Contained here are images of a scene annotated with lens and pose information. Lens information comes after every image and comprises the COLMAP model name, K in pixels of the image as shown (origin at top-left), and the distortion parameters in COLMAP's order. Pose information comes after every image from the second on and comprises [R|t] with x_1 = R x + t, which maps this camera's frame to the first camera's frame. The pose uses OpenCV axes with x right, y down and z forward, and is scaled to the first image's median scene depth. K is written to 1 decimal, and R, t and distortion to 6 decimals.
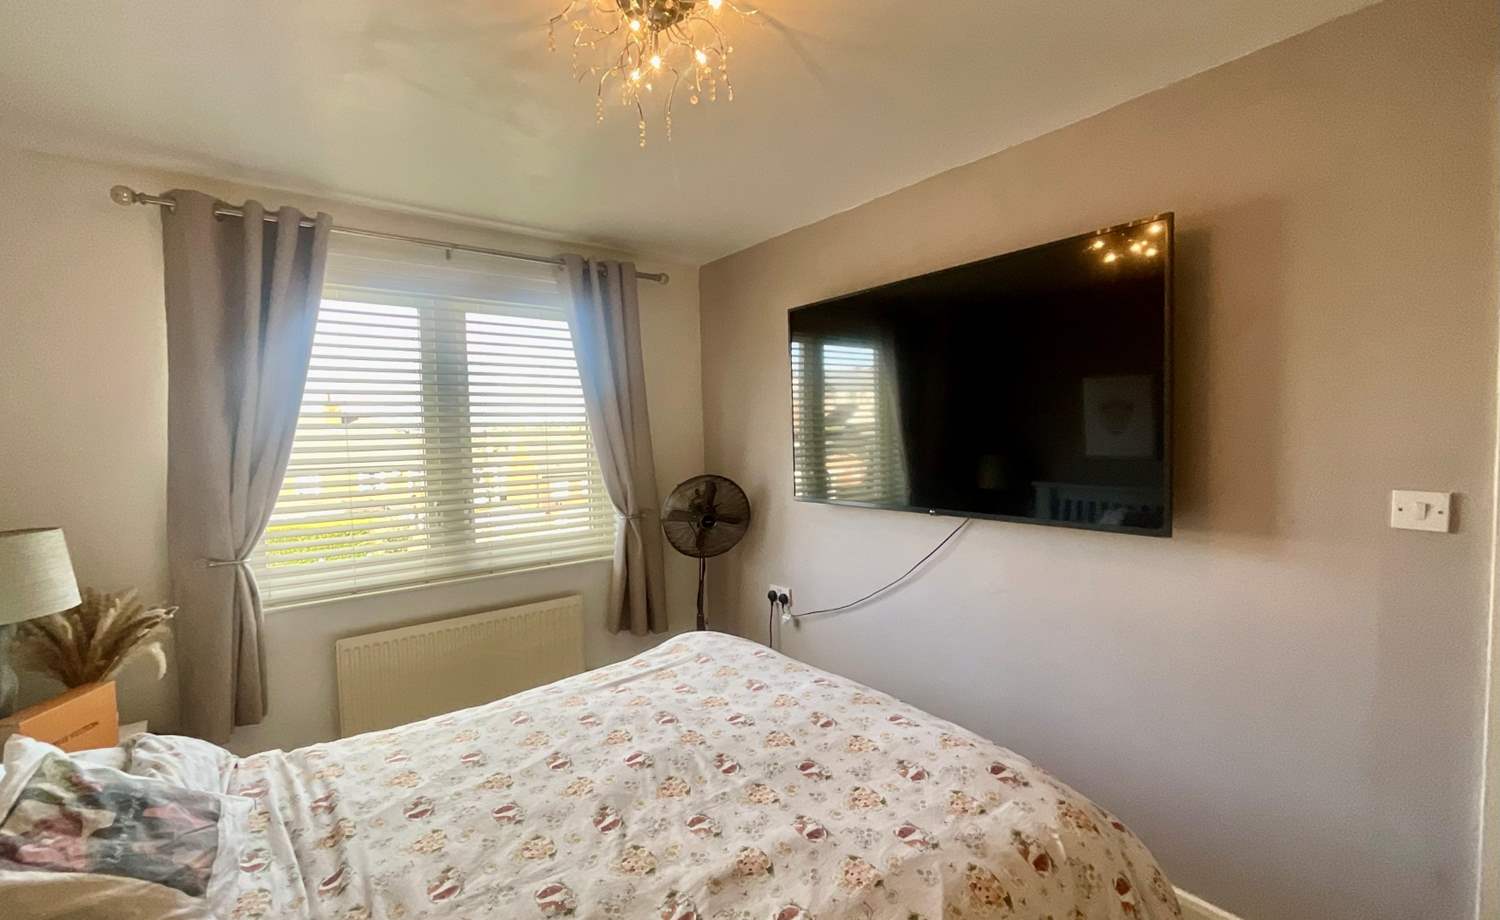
lens RADIAL K [[615.1, 0, 753.6], [0, 615.1, 470.3], [0, 0, 1]] dist [-0.004090, -0.000331]
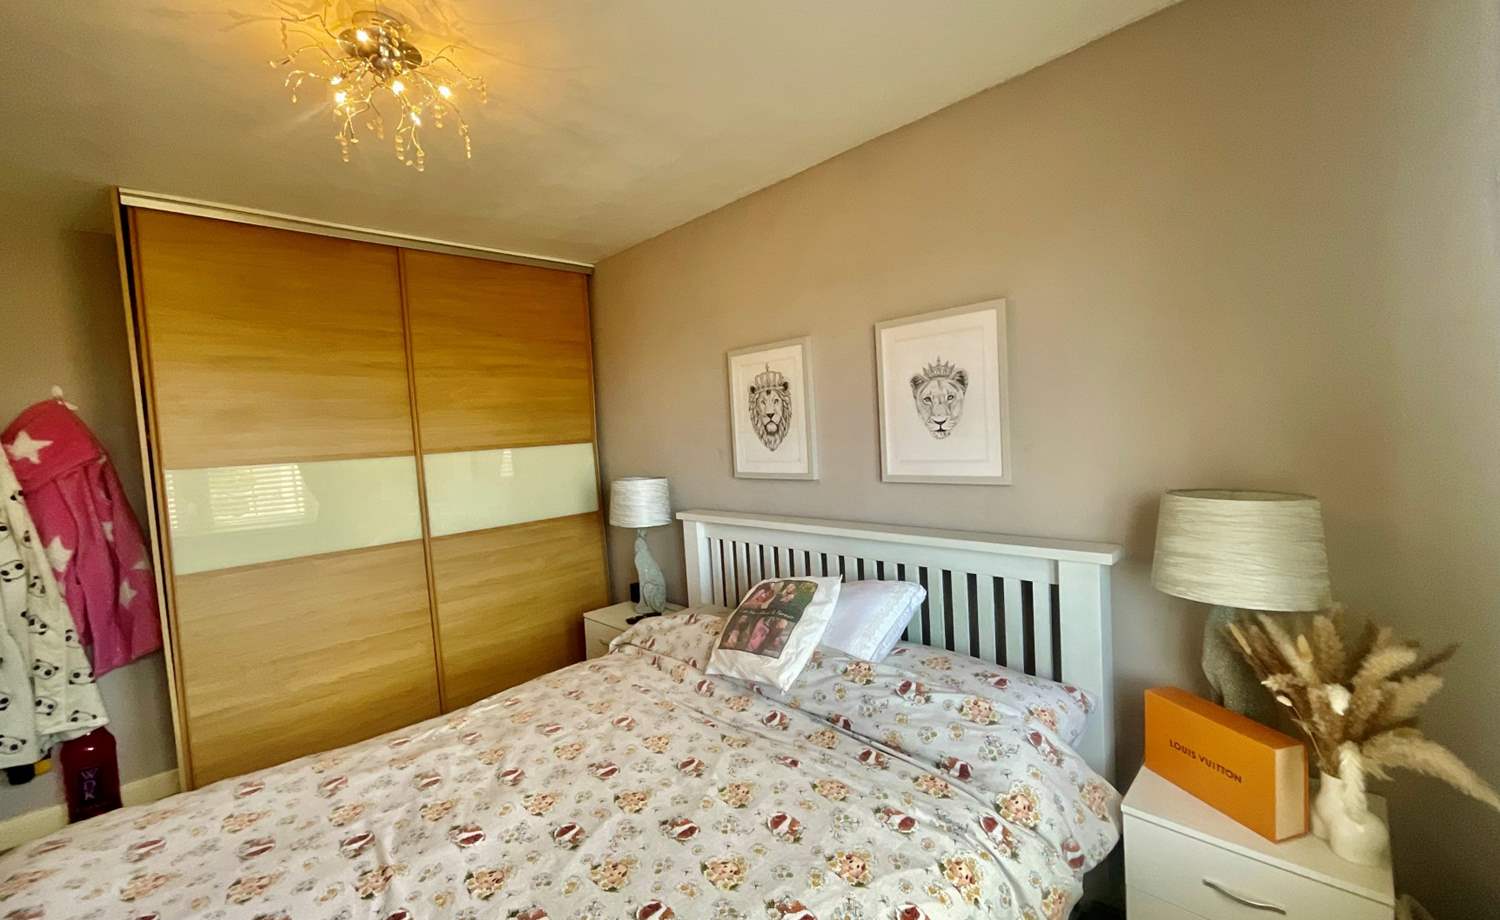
lens RADIAL K [[615.1, 0, 745.8], [0, 615.1, 466.4], [0, 0, 1]] dist [-0.004090, -0.000331]
pose [[-0.993387, 0.079460, -0.082877, -0.489613], [0.068863, 0.989927, 0.123700, -0.077611], [0.091871, 0.117175, -0.988853, 1.658689]]
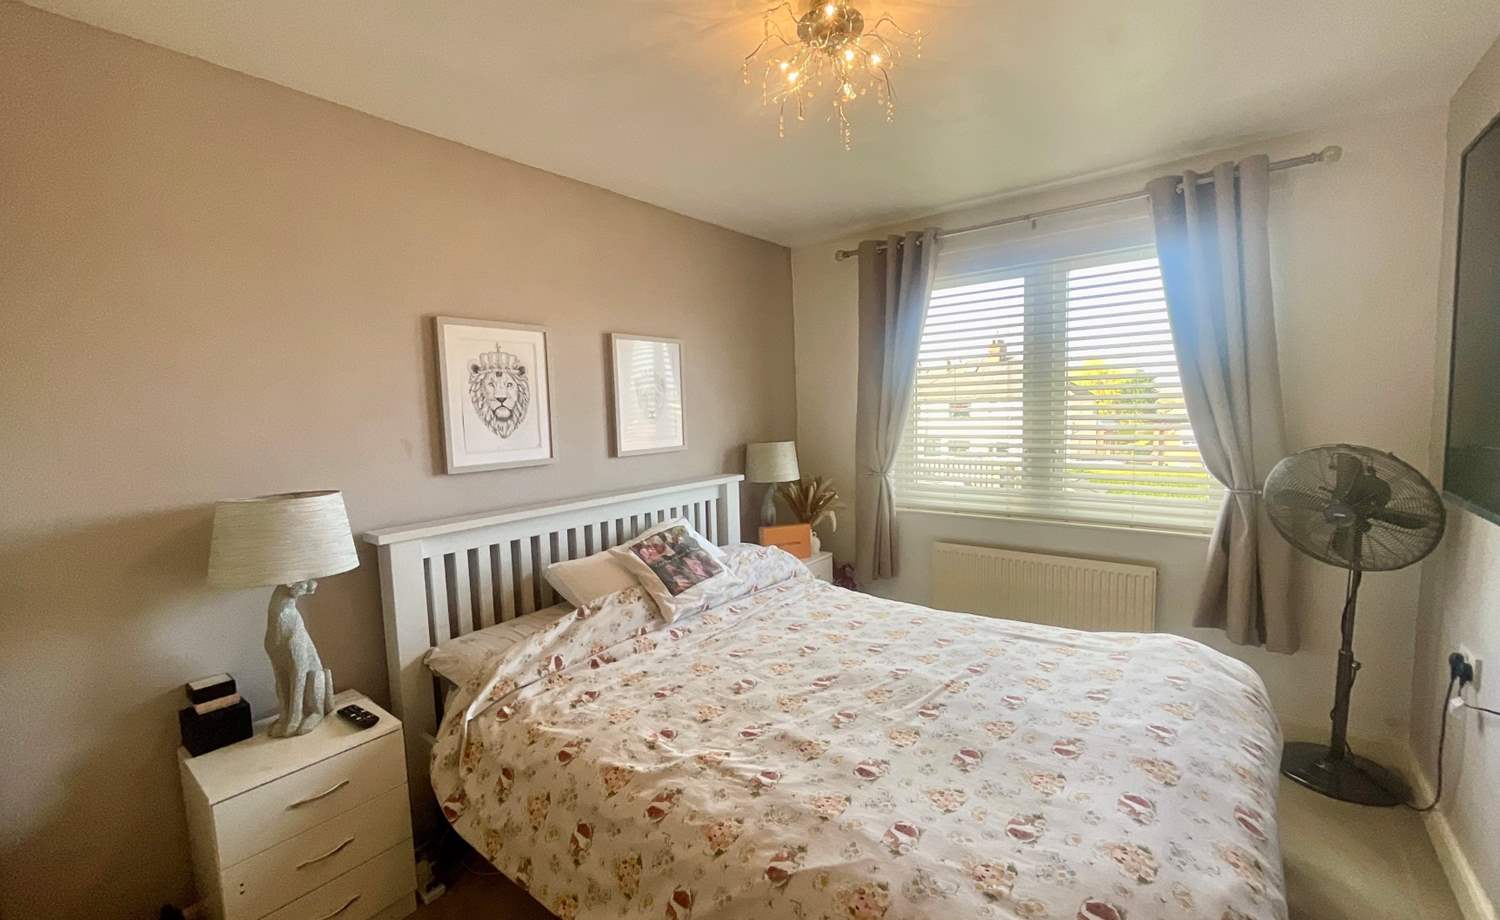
lens RADIAL K [[615.1, 0, 764.4], [0, 615.1, 464.0], [0, 0, 1]] dist [-0.004090, -0.000331]
pose [[0.233447, 0.104160, -0.966775, 0.783476], [-0.035795, 0.994493, 0.098503, -0.025243], [0.971711, 0.011610, 0.235889, 0.440195]]
